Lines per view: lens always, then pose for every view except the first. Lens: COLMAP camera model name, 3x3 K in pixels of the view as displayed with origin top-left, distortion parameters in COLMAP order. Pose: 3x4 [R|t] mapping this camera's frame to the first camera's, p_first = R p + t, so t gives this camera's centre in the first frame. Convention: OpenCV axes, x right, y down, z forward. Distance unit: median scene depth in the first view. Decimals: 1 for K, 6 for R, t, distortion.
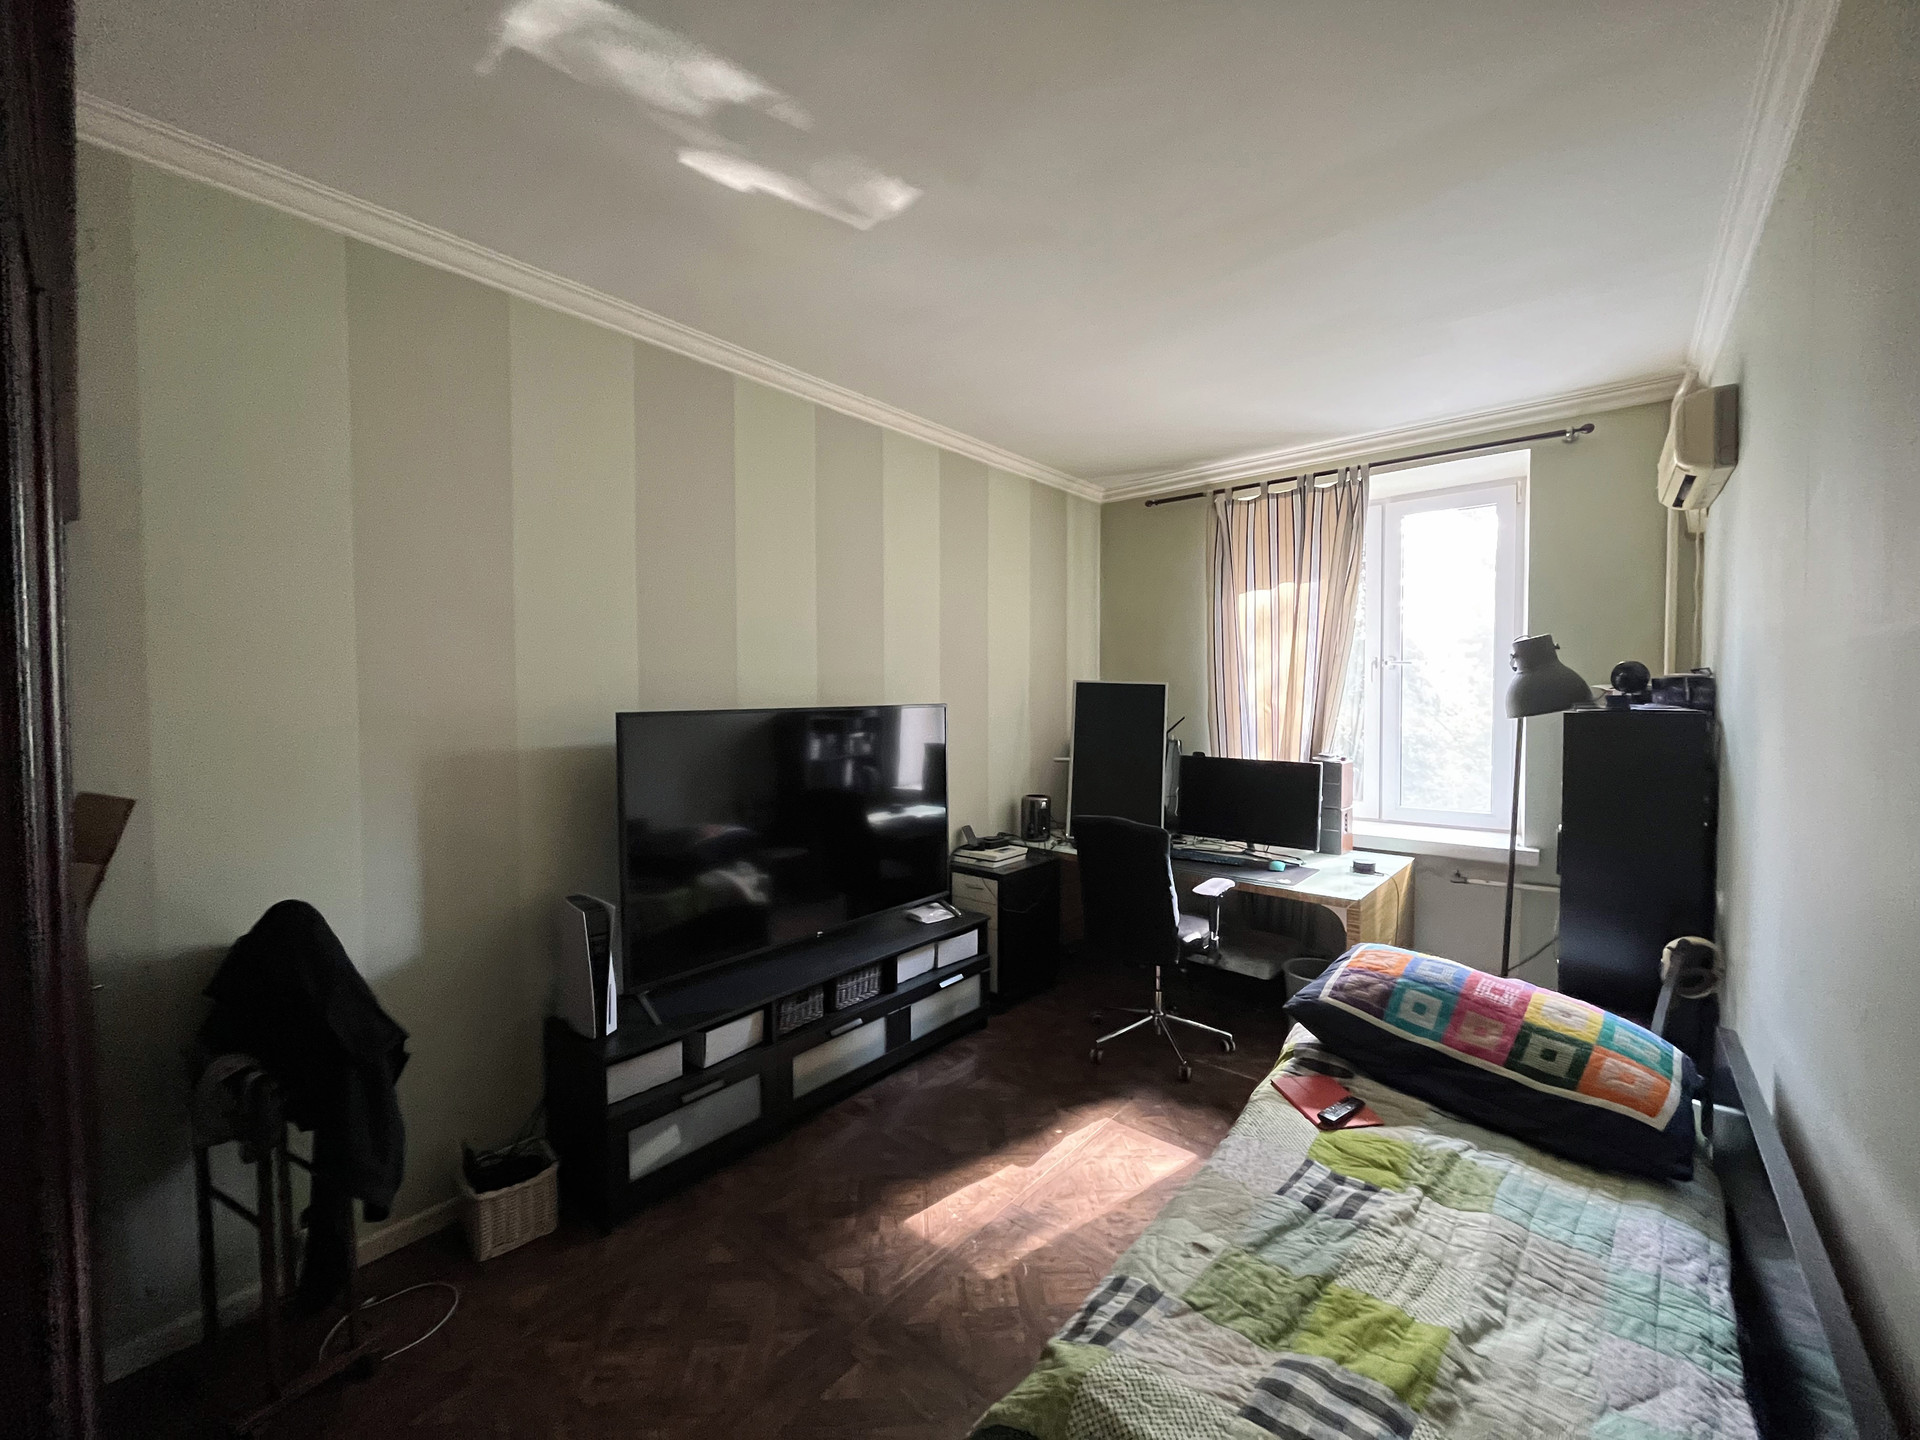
lens RADIAL K [[827.5, 0, 964.0], [0, 827.5, 716.3], [0, 0, 1]] dist [-0.000212, -0.000045]
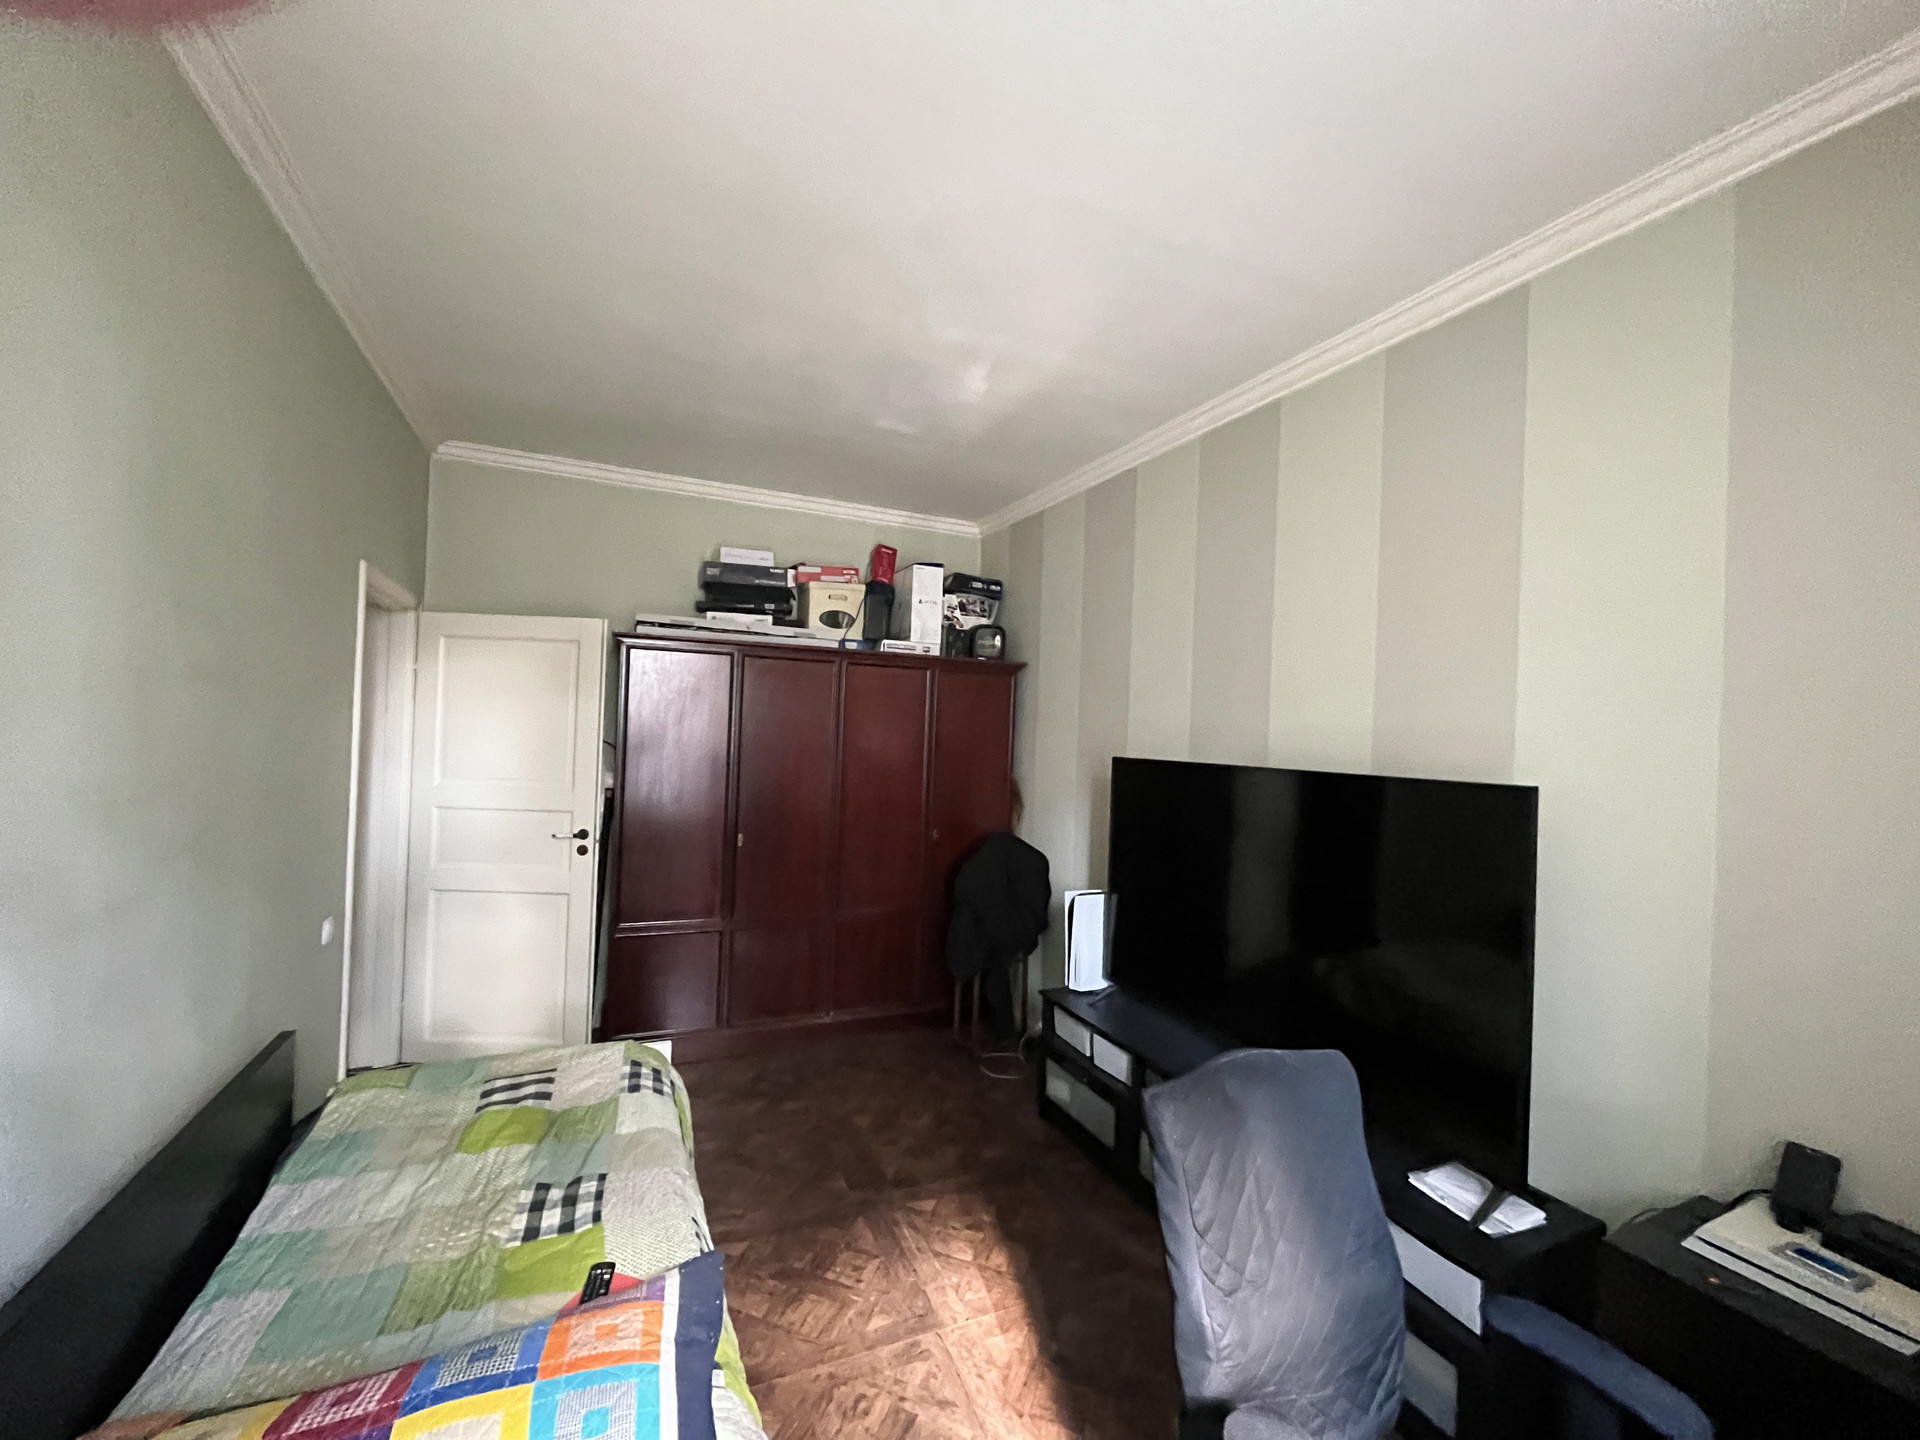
lens RADIAL K [[827.5, 0, 964.0], [0, 827.5, 716.3], [0, 0, 1]] dist [-0.000212, -0.000045]
pose [[-0.470355, -0.021034, -0.882226, 0.936922], [-0.069020, 0.997530, 0.013014, -0.079627], [0.879774, 0.067012, -0.470645, 1.552738]]
